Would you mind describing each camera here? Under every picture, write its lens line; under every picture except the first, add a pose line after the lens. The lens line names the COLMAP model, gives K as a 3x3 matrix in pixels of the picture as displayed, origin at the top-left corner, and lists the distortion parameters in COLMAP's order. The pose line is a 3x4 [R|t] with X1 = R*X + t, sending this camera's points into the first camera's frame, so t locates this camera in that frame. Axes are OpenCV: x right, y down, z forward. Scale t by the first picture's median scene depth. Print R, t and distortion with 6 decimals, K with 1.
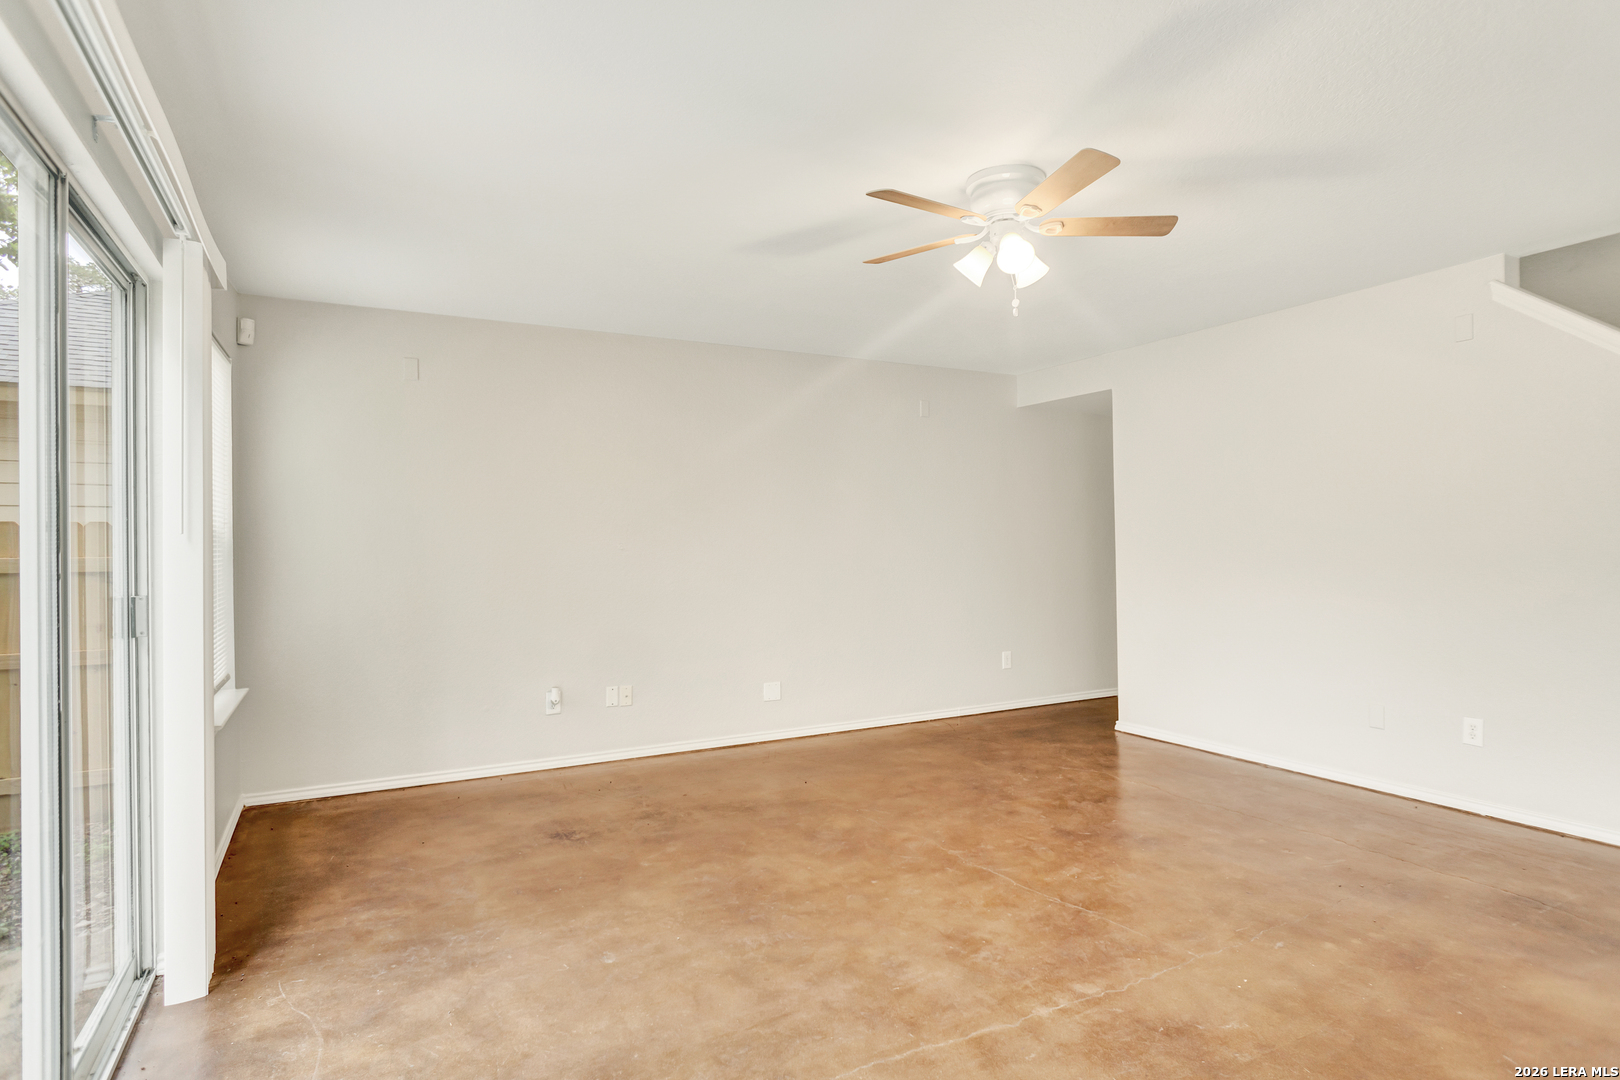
lens RADIAL K [[887.1, 0, 810.0], [0, 887.1, 540.0], [0, 0, 1]] dist [-0.002143, -0.000060]
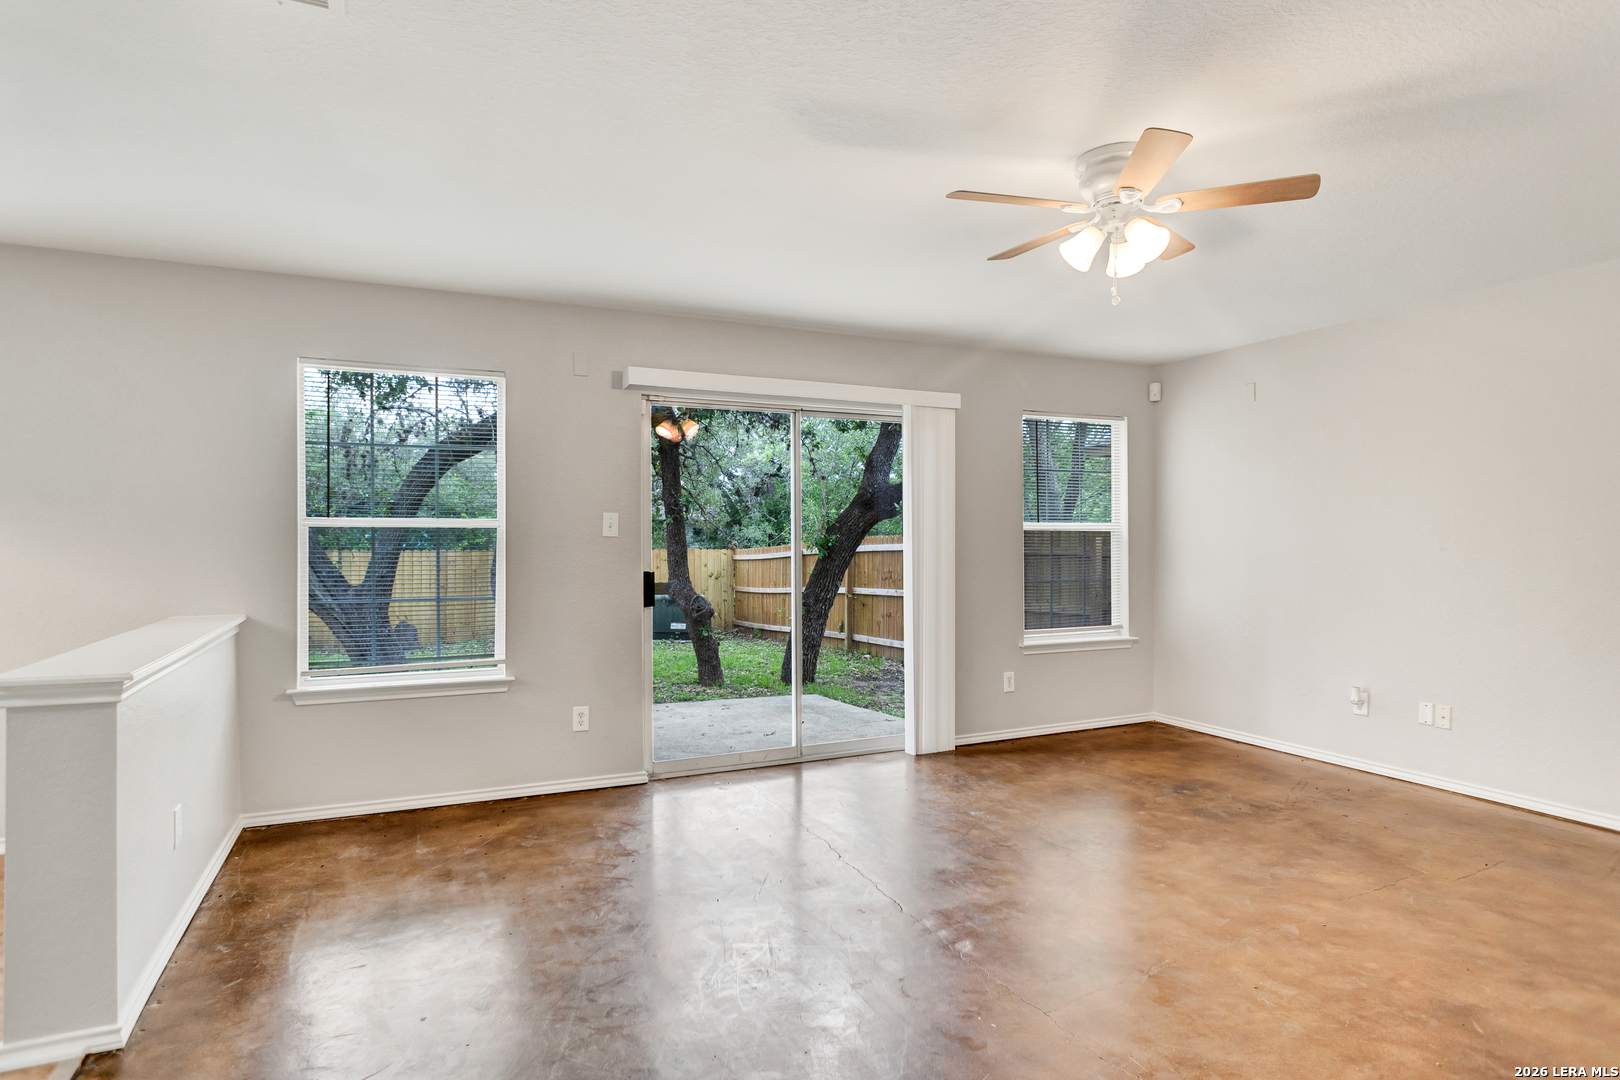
lens RADIAL K [[887.1, 0, 810.0], [0, 887.1, 540.0], [0, 0, 1]] dist [-0.002143, -0.000060]
pose [[-0.055217, 0.011032, -0.998413, 1.003245], [0.000346, 0.999939, 0.011029, -0.012043], [0.998474, 0.000264, -0.055218, 0.612612]]
